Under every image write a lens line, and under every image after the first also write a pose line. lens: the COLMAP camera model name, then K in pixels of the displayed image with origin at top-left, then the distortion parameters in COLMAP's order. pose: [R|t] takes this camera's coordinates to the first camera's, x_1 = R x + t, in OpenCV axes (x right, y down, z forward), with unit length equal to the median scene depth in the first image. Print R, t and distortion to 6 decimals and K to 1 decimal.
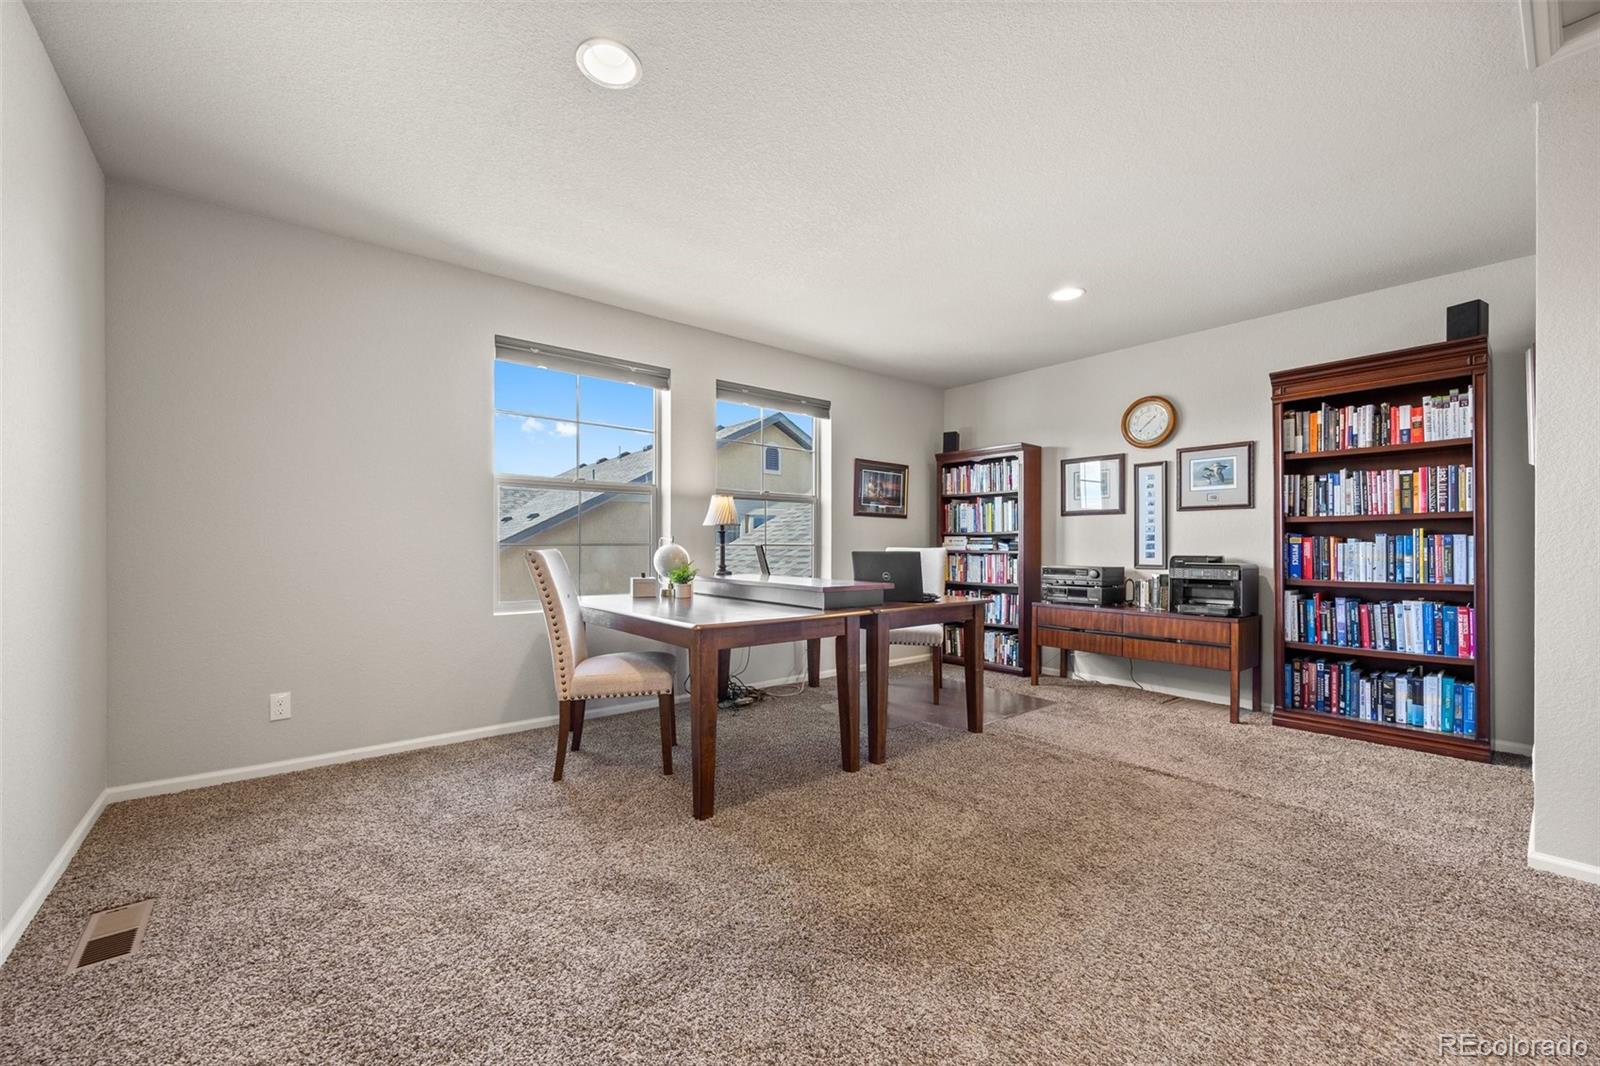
lens RADIAL K [[617.7, 0, 797.8], [0, 617.7, 539.3], [0, 0, 1]] dist [-0.003534, 0.000115]
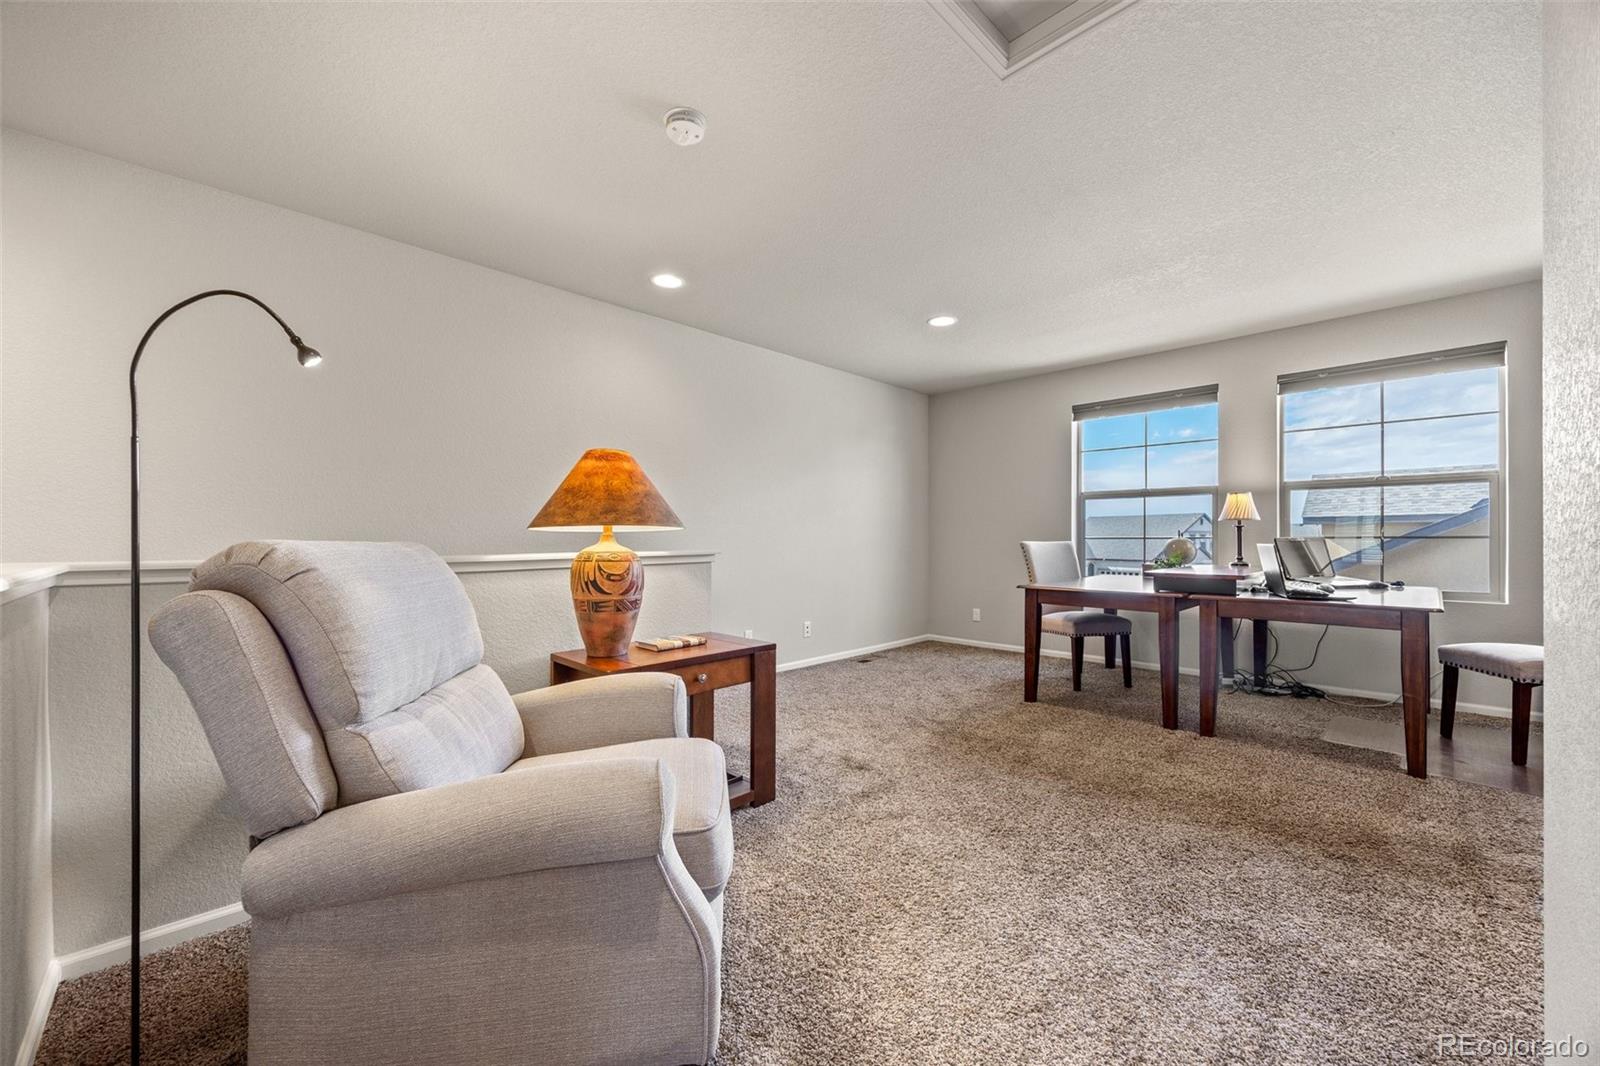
lens RADIAL K [[617.7, 0, 797.8], [0, 617.7, 539.3], [0, 0, 1]] dist [-0.003534, 0.000115]
pose [[0.093136, -0.003032, -0.995649, 1.115684], [0.008538, 0.999961, -0.002246, 0.007876], [0.995617, -0.008291, 0.093158, 0.168861]]
